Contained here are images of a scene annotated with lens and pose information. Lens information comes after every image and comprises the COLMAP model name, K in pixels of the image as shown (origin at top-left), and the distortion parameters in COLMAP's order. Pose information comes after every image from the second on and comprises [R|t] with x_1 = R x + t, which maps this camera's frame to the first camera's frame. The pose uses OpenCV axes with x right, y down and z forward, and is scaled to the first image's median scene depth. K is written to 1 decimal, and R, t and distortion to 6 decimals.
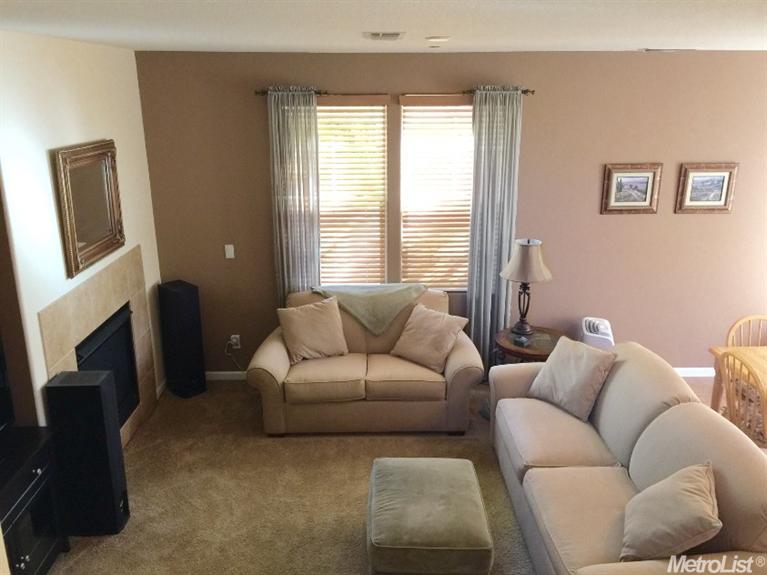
lens RADIAL K [[657.1, 0, 380.4], [0, 657.1, 283.5], [0, 0, 1]] dist [0.069648, -0.078805]
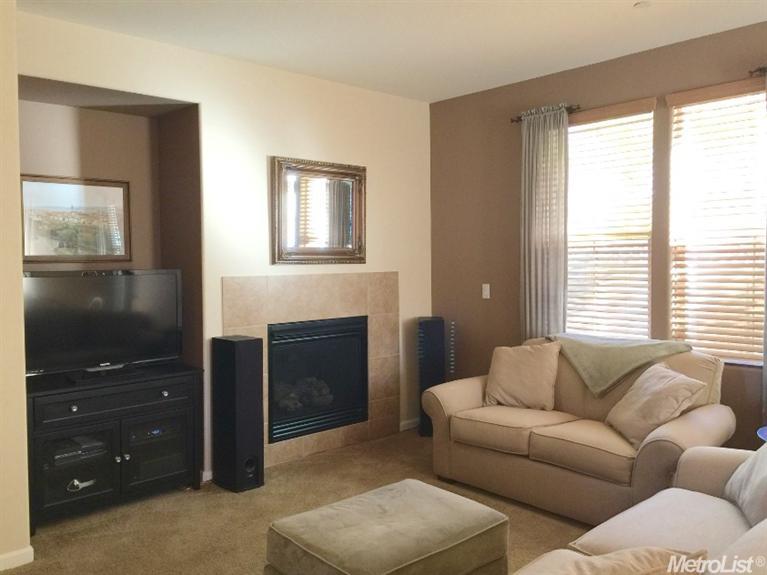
lens RADIAL K [[657.1, 0, 384.8], [0, 657.1, 285.8], [0, 0, 1]] dist [0.069648, -0.078805]
pose [[0.654048, 0.023728, -0.756081, 0.443405], [-0.210877, 0.965604, -0.152116, 0.134364], [0.726465, 0.258932, 0.636555, 0.332575]]
